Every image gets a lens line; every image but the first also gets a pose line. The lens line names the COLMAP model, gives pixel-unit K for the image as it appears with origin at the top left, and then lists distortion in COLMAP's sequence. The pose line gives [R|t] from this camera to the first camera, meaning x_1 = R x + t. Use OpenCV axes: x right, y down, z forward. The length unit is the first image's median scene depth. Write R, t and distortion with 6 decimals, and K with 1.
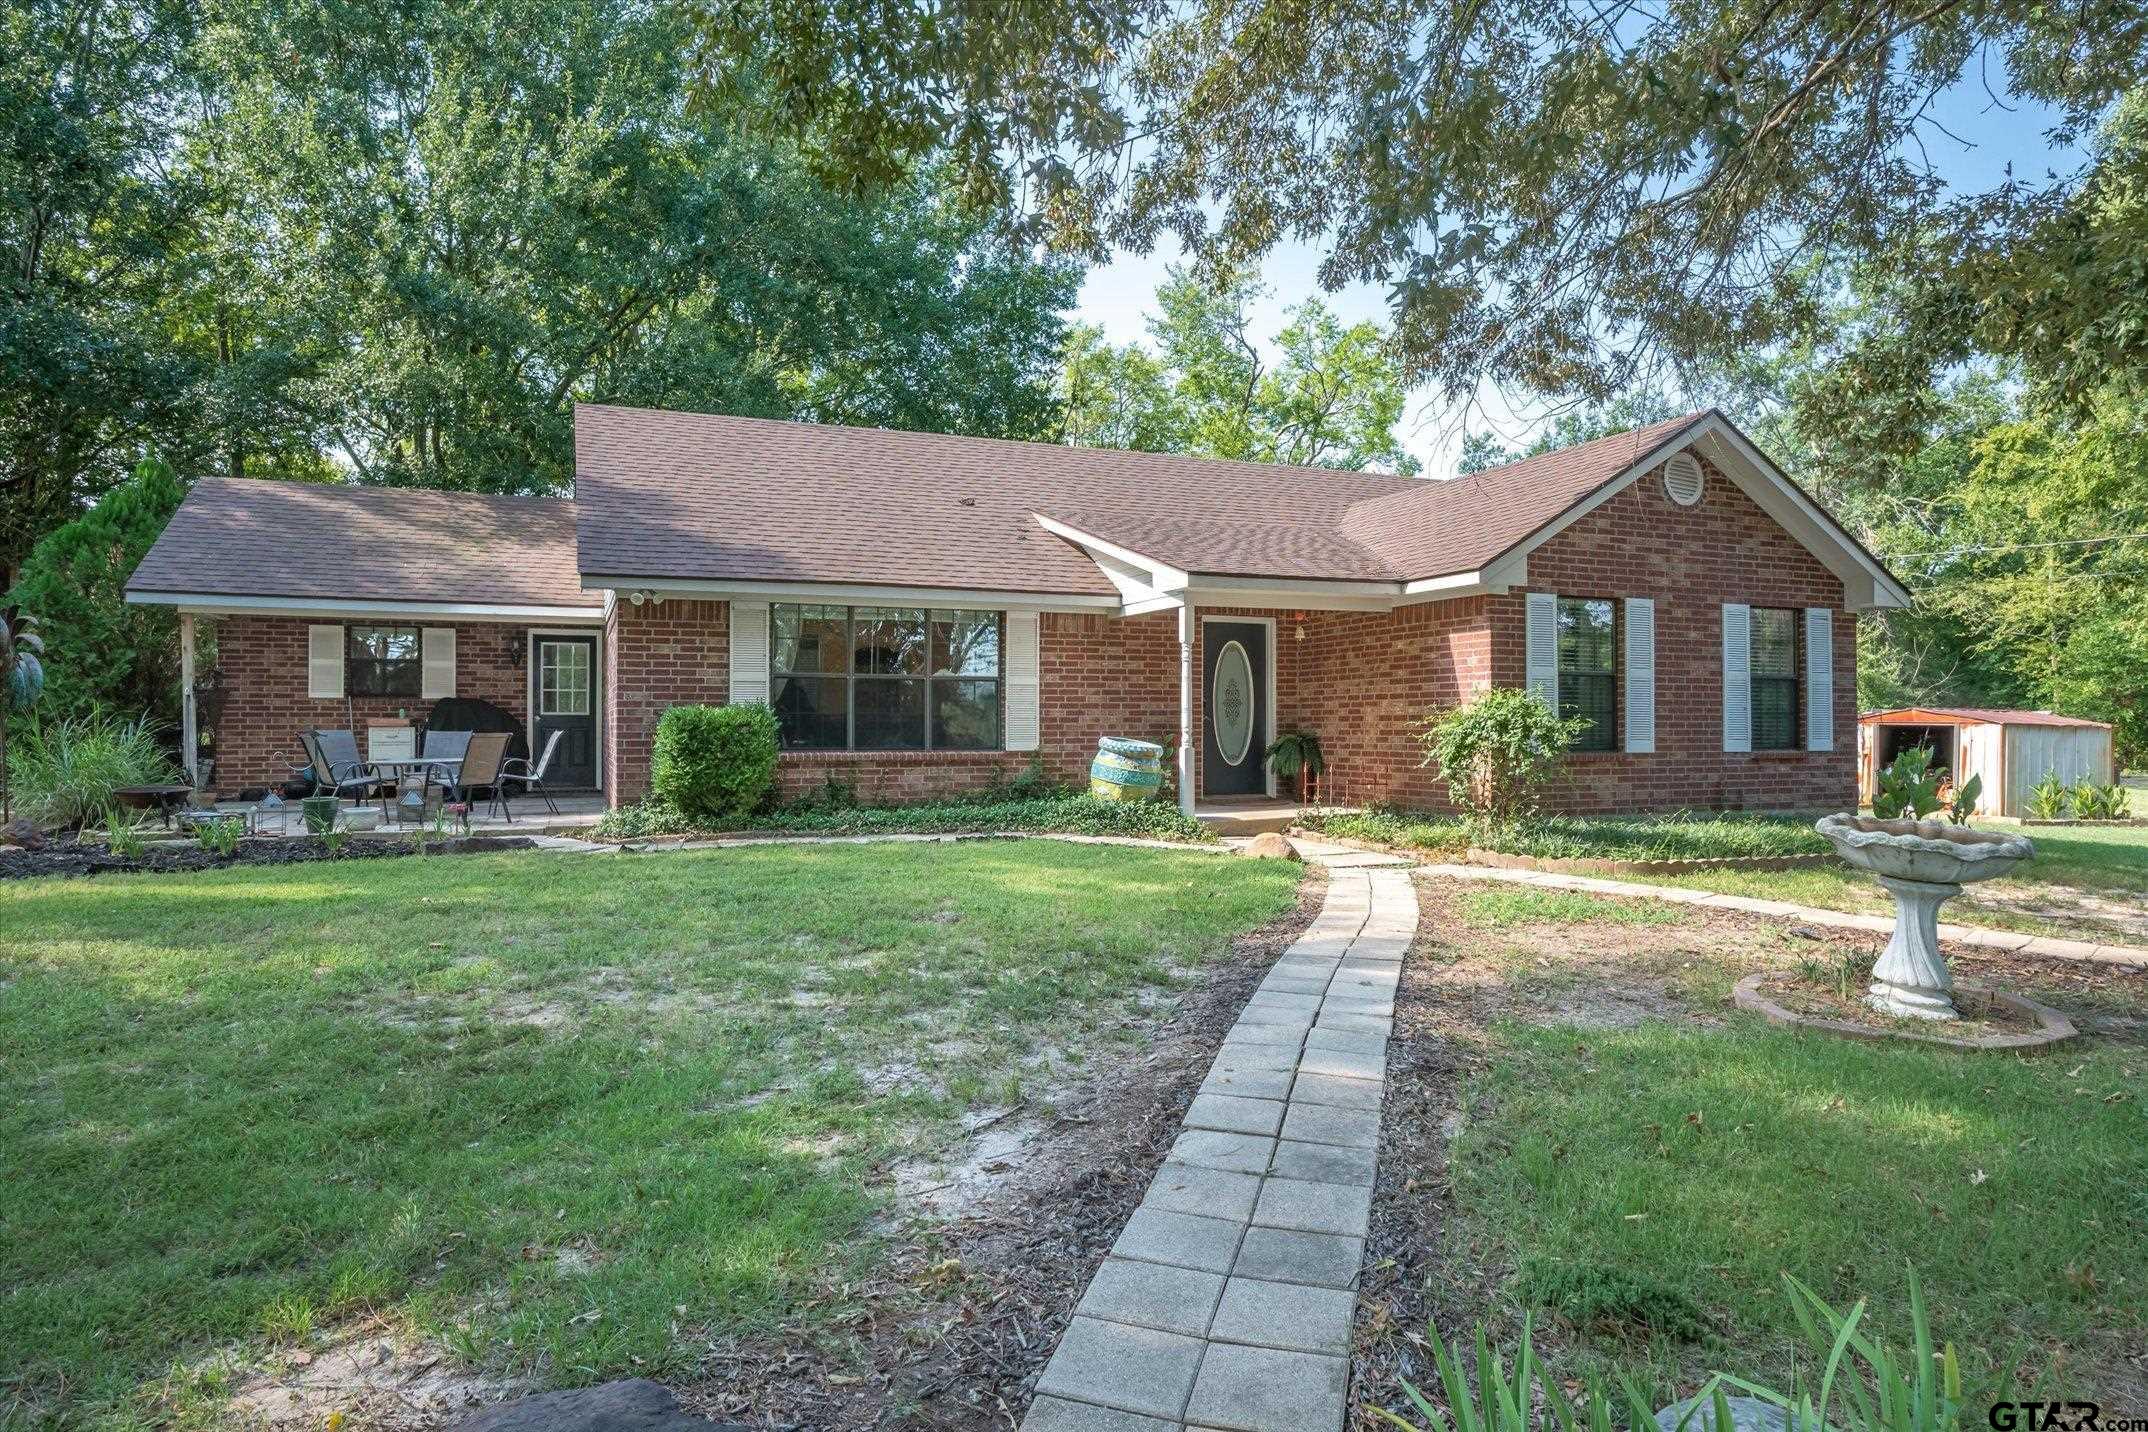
lens RADIAL K [[1052.7, 0, 1074.0], [0, 1052.7, 716.0], [0, 0, 1]] dist [-0.015284, 0.000119]
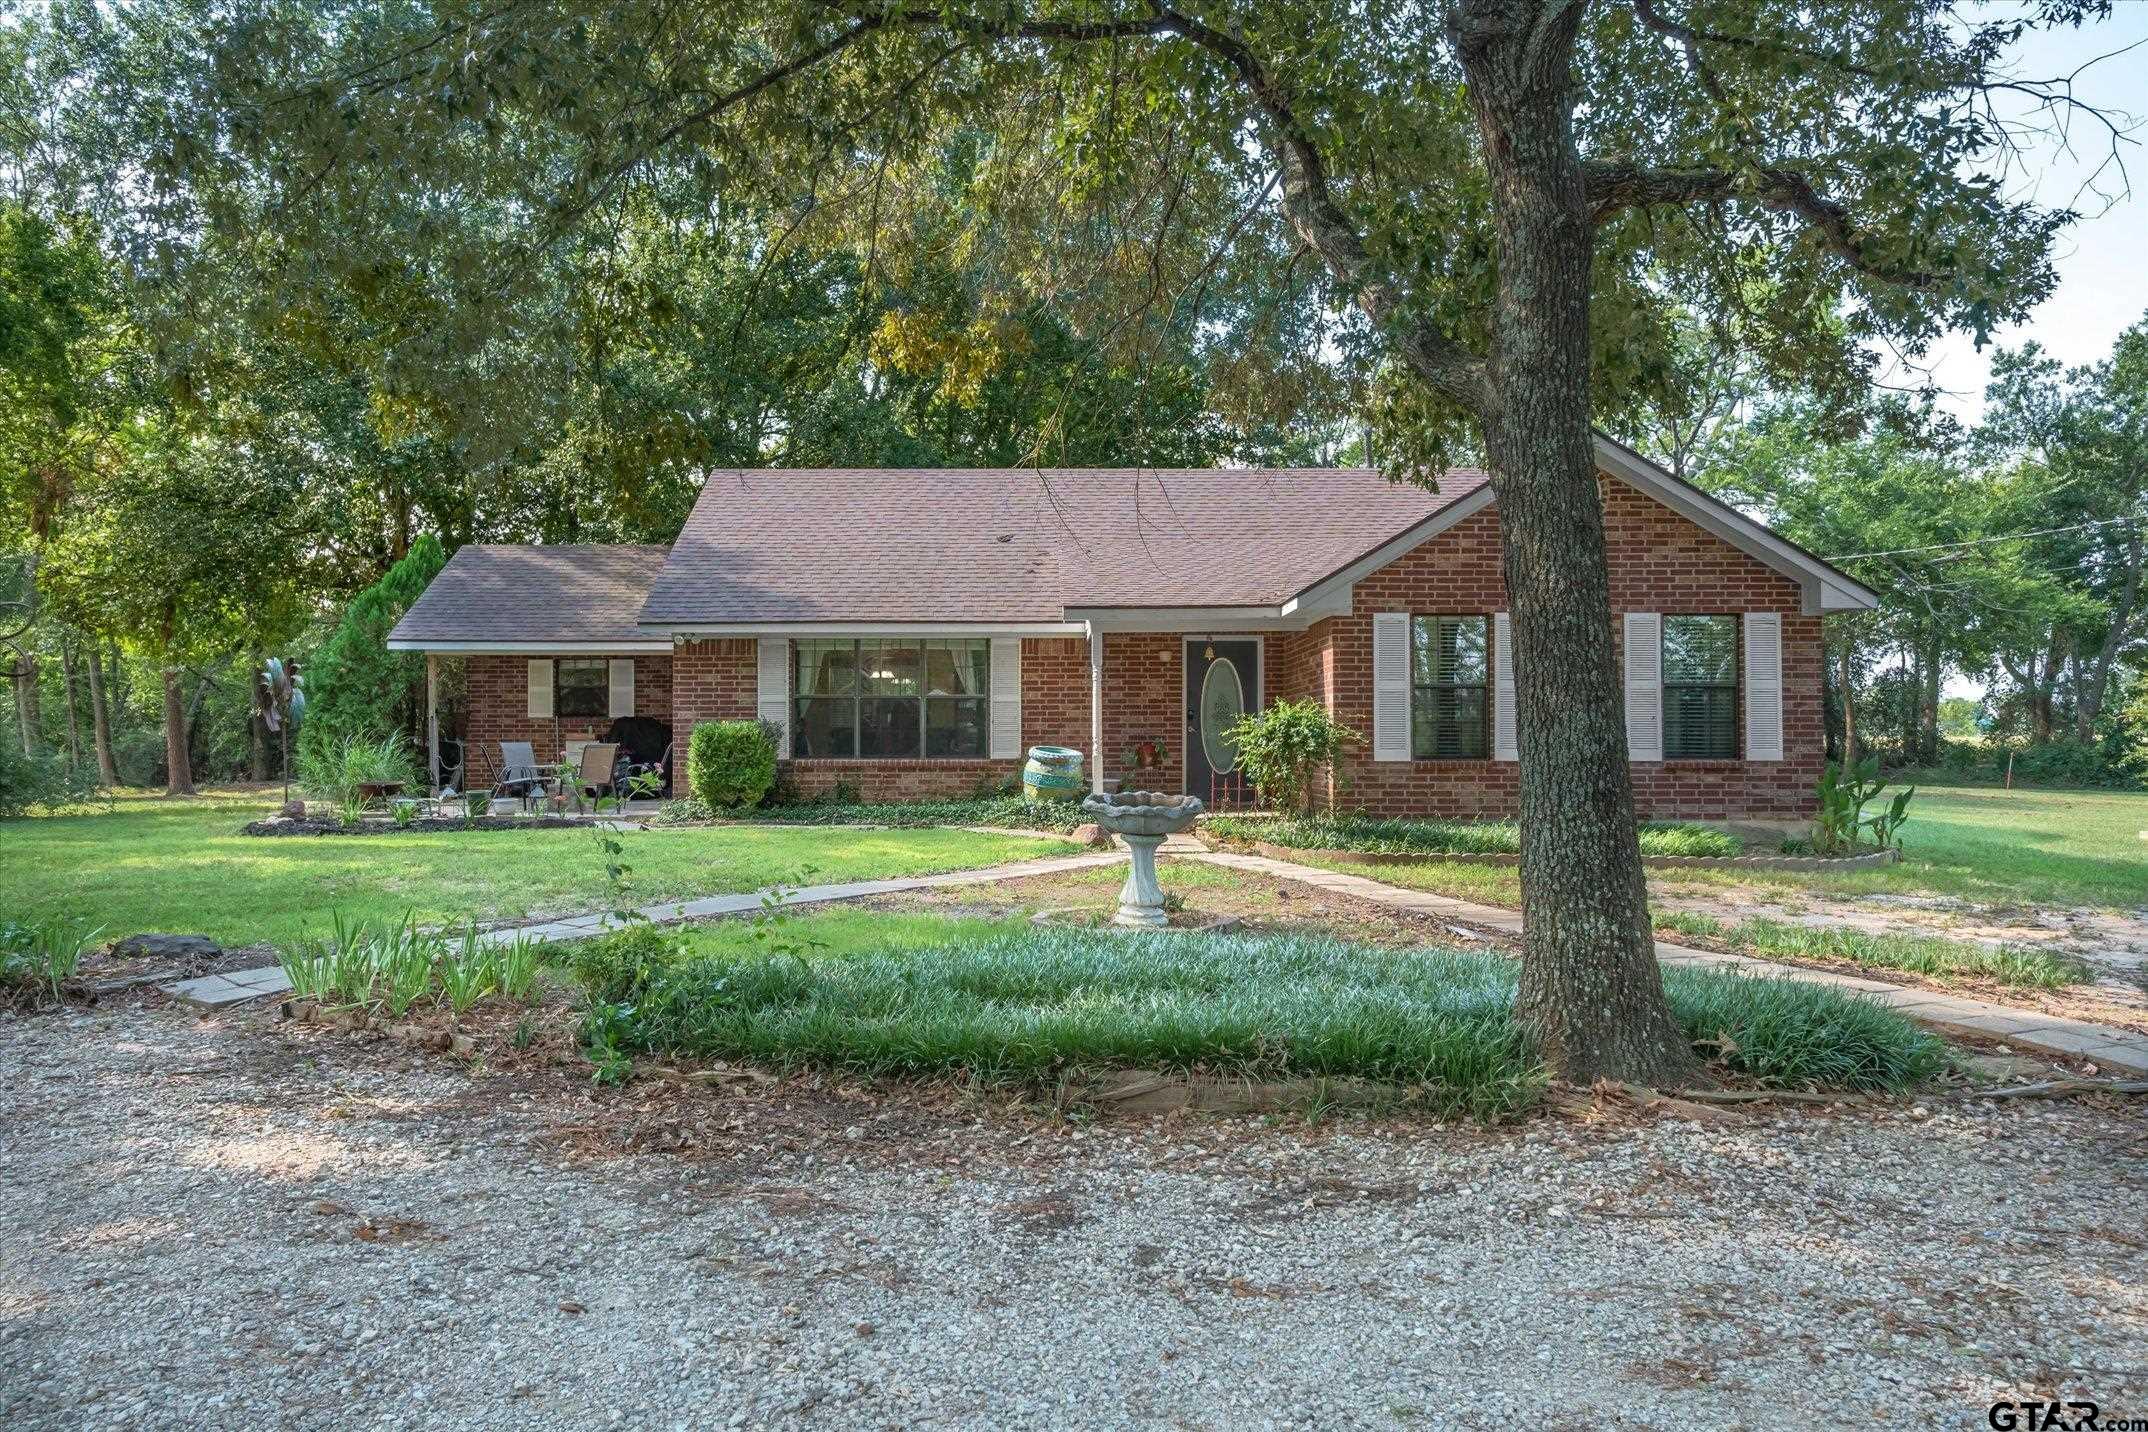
lens RADIAL K [[1189.6, 0, 1069.9], [0, 1189.6, 709.2], [0, 0, 1]] dist [0.002980, 0.000394]
pose [[0.953726, -0.010081, -0.300507, 0.442754], [0.004645, 0.999813, -0.018797, 0.003598], [0.300640, 0.016531, 0.953594, -0.239555]]
